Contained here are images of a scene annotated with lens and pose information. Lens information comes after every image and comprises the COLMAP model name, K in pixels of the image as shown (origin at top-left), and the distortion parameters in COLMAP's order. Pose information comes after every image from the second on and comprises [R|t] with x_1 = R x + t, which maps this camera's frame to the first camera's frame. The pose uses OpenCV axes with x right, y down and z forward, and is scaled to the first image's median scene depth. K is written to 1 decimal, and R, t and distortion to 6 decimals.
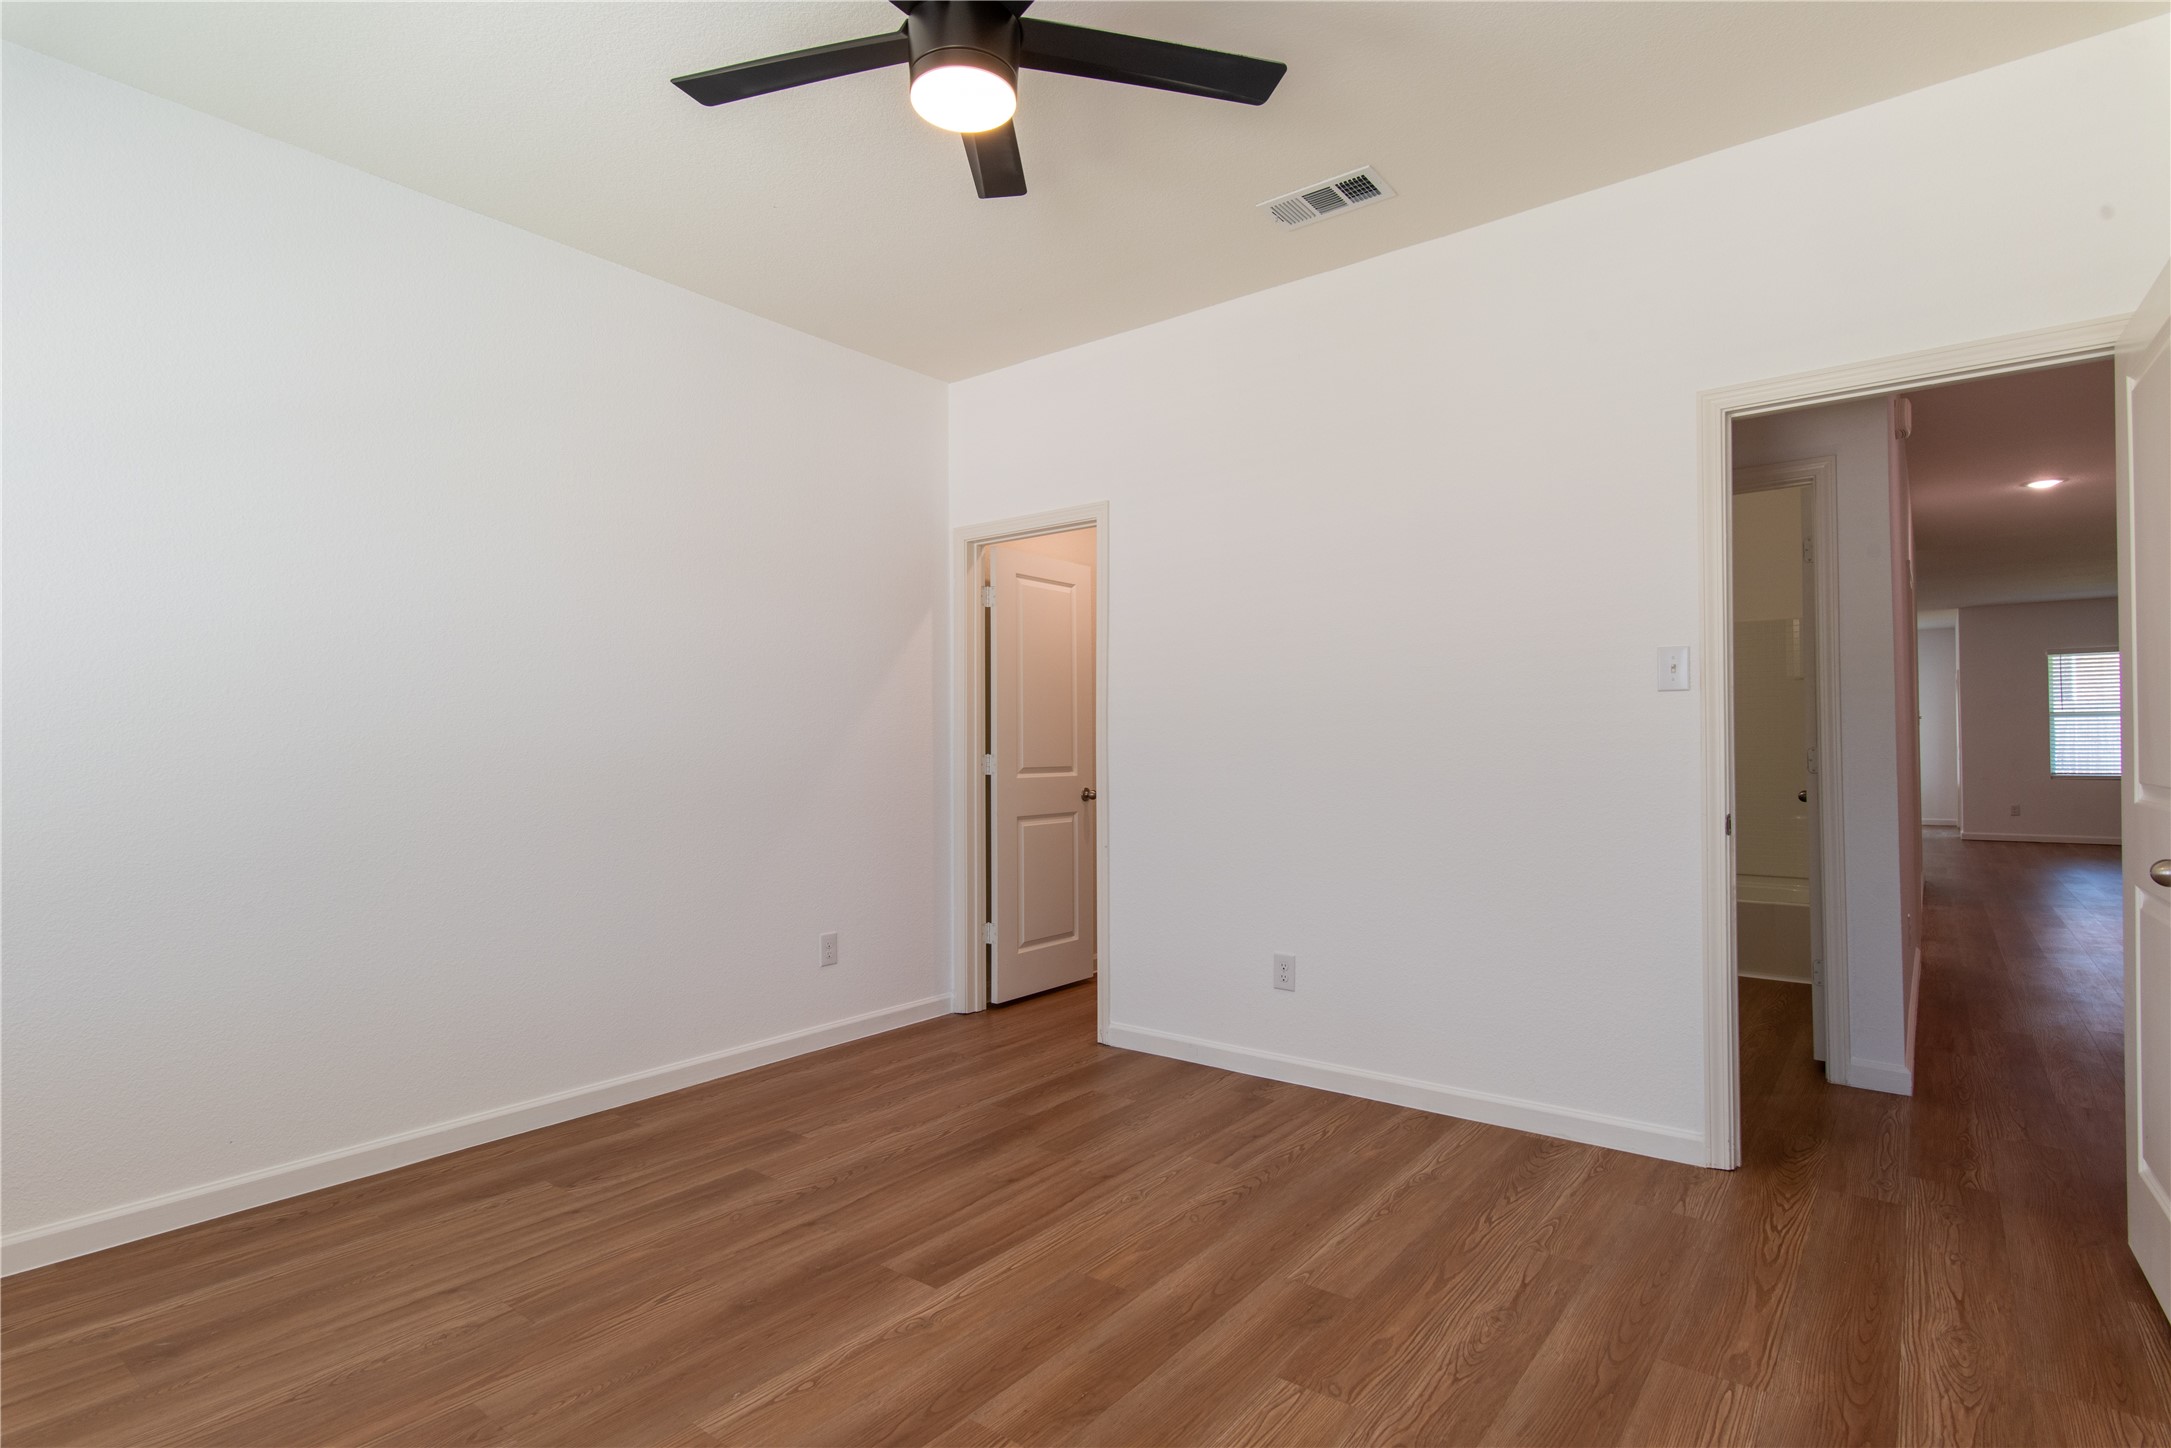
lens RADIAL K [[1036.9, 0, 1085.5], [0, 1036.9, 724.0], [0, 0, 1]] dist [-0.002186, -0.000071]
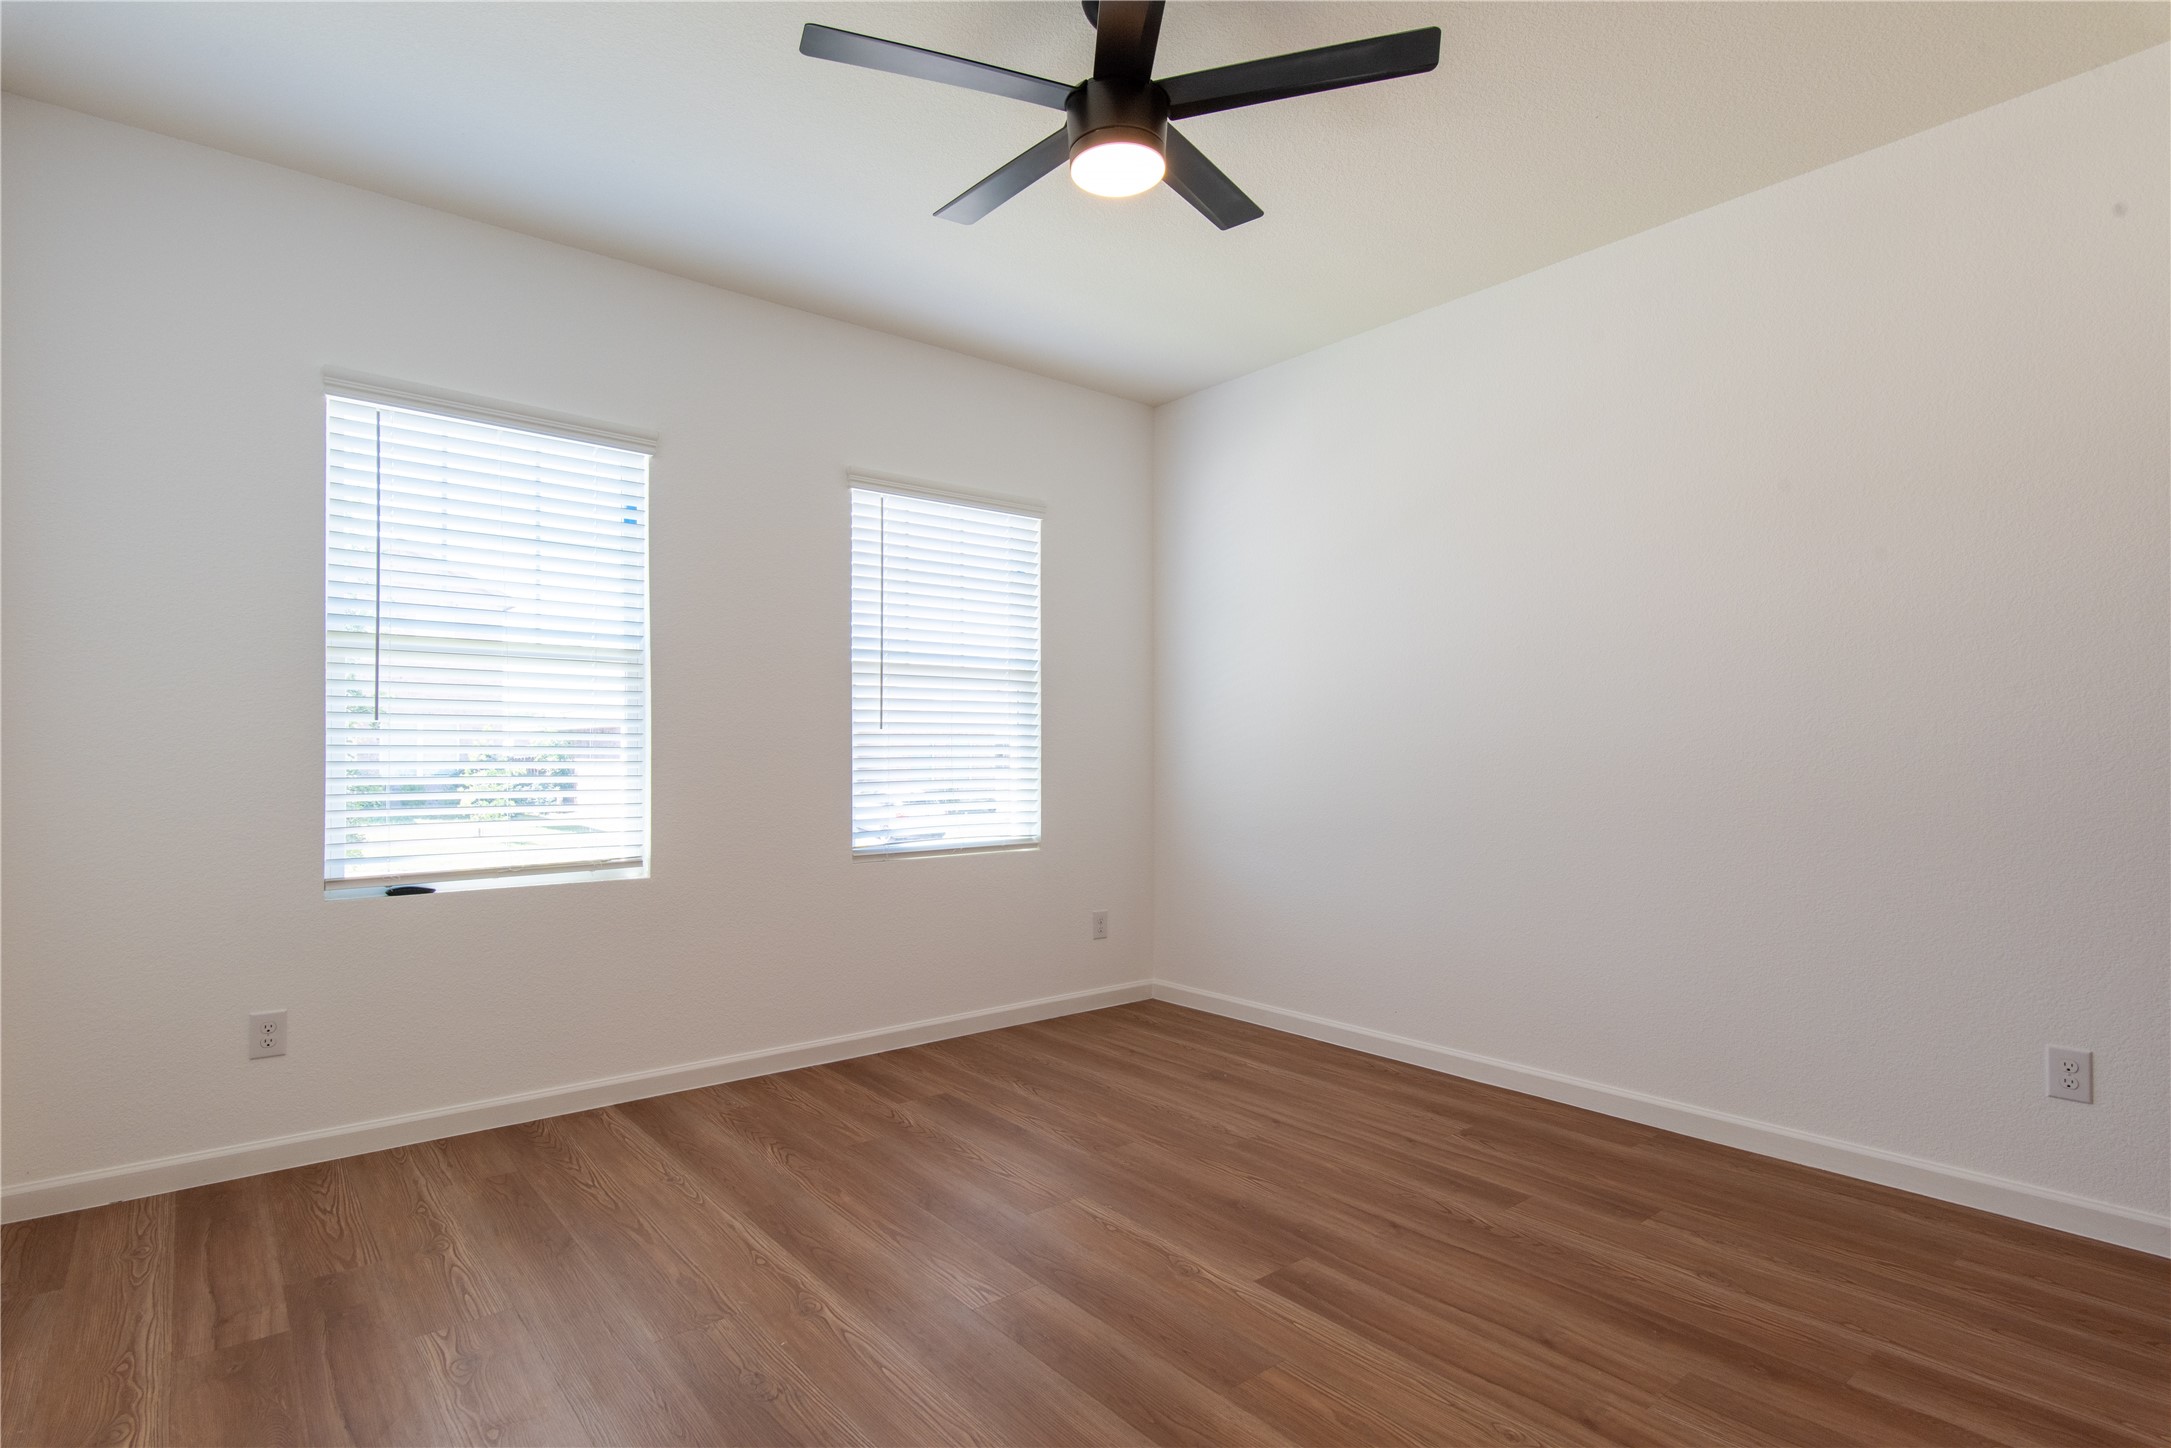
lens RADIAL K [[1036.9, 0, 1085.5], [0, 1036.9, 724.0], [0, 0, 1]] dist [-0.002186, -0.000071]
pose [[-0.173276, -0.015853, -0.984746, 0.742498], [0.022260, 0.999552, -0.020008, 0.010966], [0.984622, -0.025388, -0.172845, 0.849209]]
